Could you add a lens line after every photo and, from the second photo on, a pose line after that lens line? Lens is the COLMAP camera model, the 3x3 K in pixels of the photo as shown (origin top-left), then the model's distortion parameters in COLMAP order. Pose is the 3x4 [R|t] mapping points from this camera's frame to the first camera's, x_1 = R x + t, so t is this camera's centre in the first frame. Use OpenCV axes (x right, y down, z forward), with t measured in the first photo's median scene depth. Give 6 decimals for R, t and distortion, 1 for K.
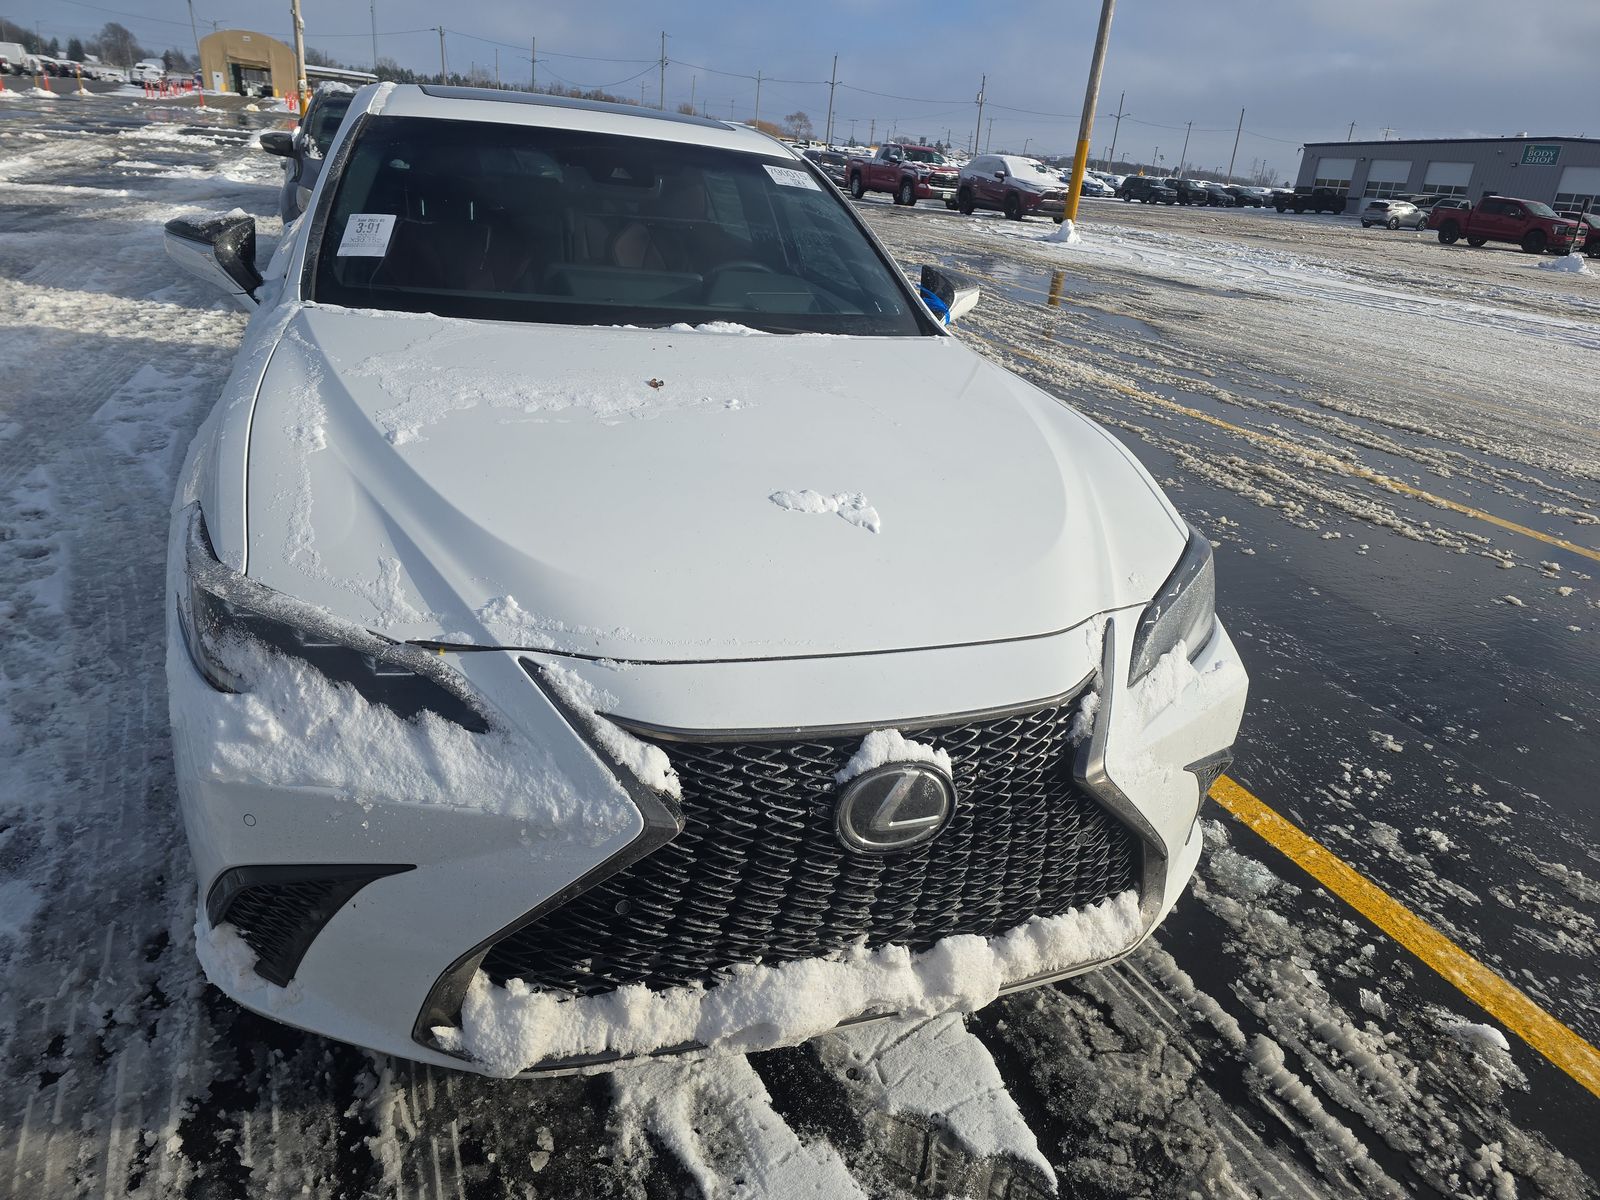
lens RADIAL K [[1070.8, 0, 793.5], [0, 1070.8, 554.6], [0, 0, 1]] dist [0.068772, -0.059503]
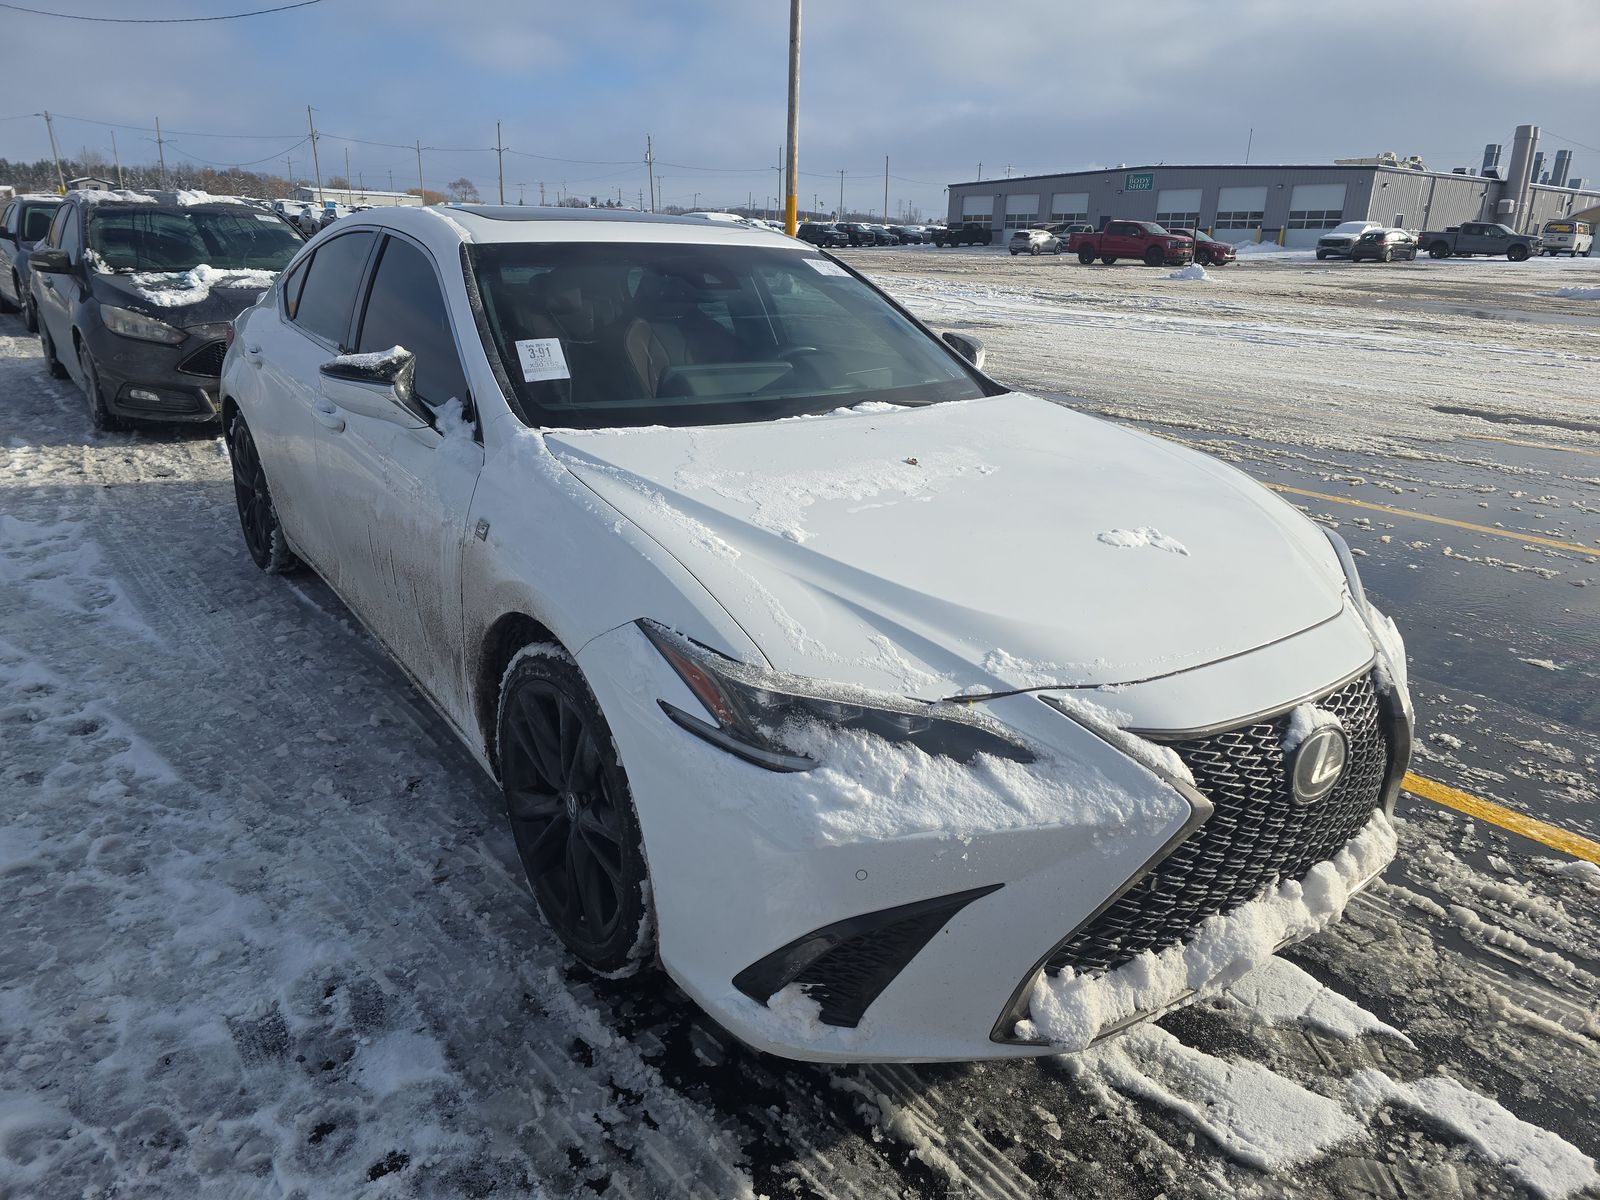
lens RADIAL K [[1058.0, 0, 797.5], [0, 1058.0, 550.8], [0, 0, 1]] dist [0.076962, -0.062672]
pose [[0.958796, -0.143900, 0.244955, -0.654281], [0.155412, 0.987446, -0.028232, -0.061917], [-0.237817, 0.065138, 0.969123, -0.086404]]
